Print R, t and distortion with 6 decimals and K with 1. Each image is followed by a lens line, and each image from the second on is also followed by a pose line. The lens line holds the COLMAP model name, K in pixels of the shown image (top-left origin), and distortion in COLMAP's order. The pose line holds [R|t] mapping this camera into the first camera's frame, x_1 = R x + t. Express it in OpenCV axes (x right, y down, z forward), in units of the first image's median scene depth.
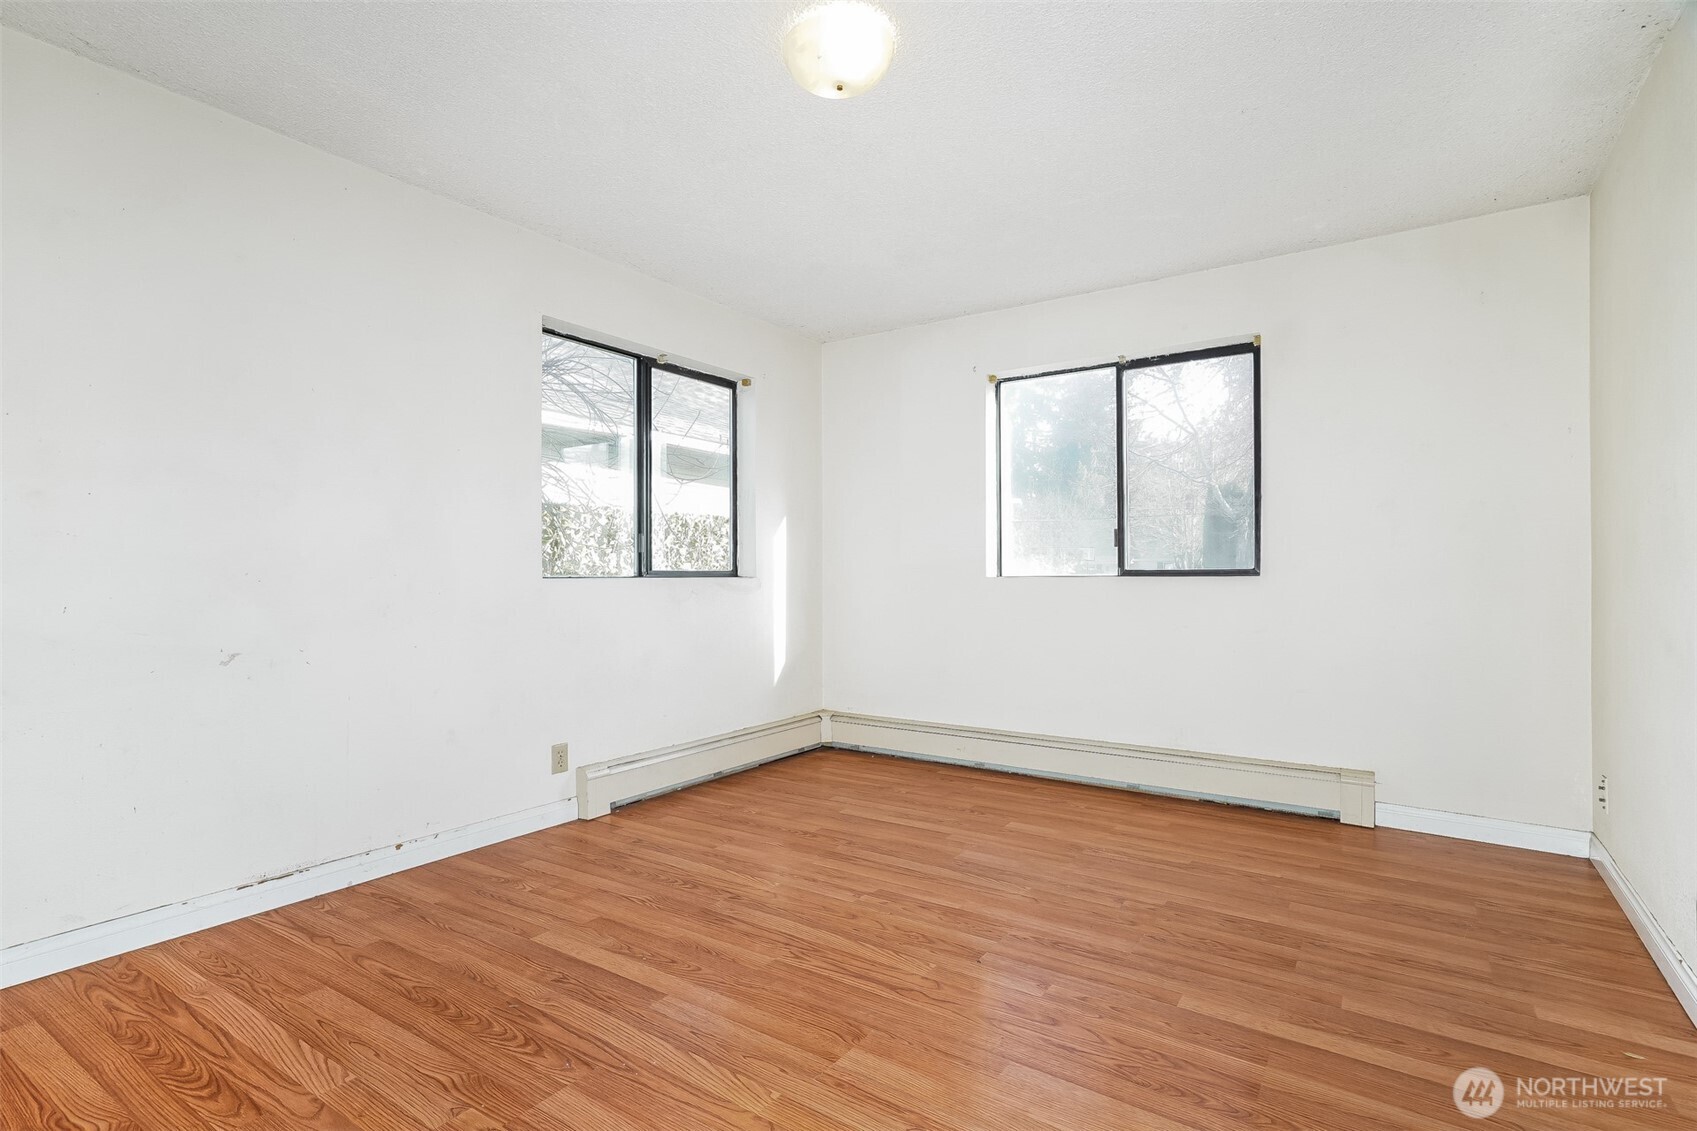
lens RADIAL K [[826.9, 0, 849.1], [0, 826.9, 574.5], [0, 0, 1]] dist [-0.000154, 0.000022]
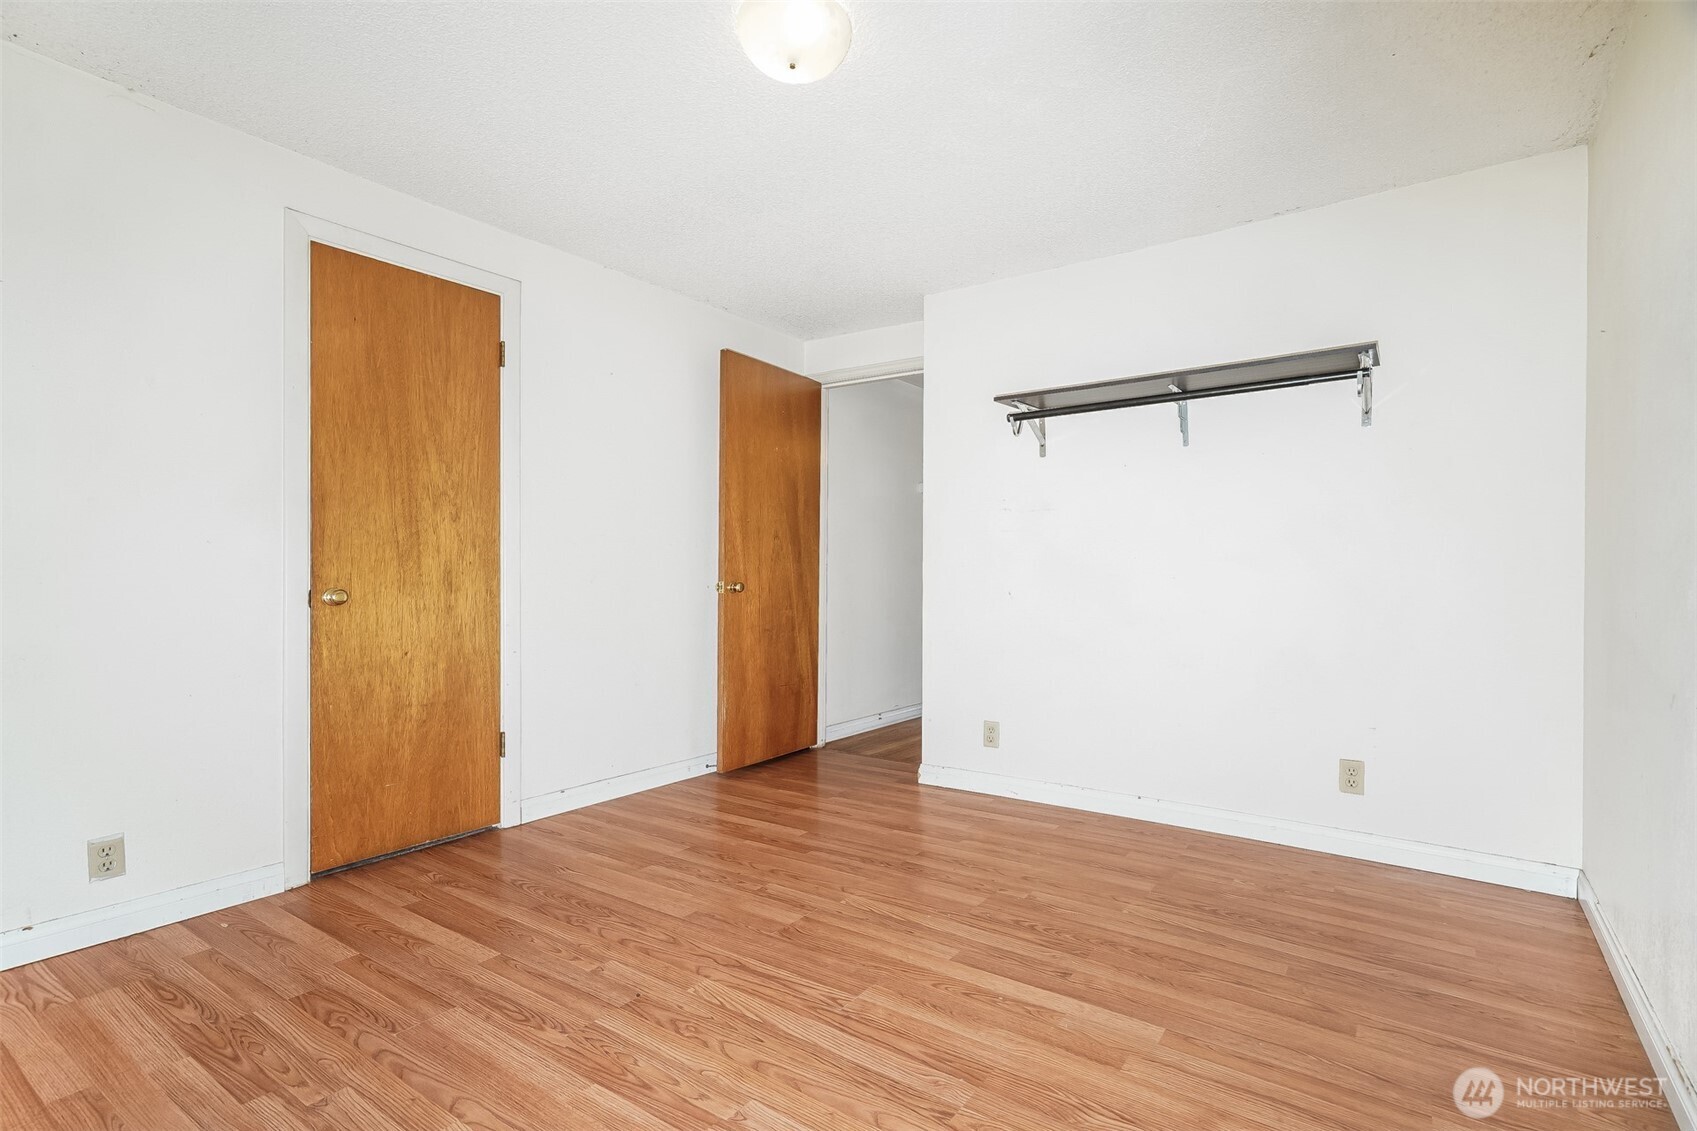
lens RADIAL K [[826.9, 0, 849.1], [0, 826.9, 574.5], [0, 0, 1]] dist [-0.000154, 0.000022]
pose [[-0.999798, -0.001213, 0.020065, -0.102881], [-0.001251, 0.999997, -0.001868, -0.002146], [-0.020062, -0.001893, -0.999797, 2.025863]]
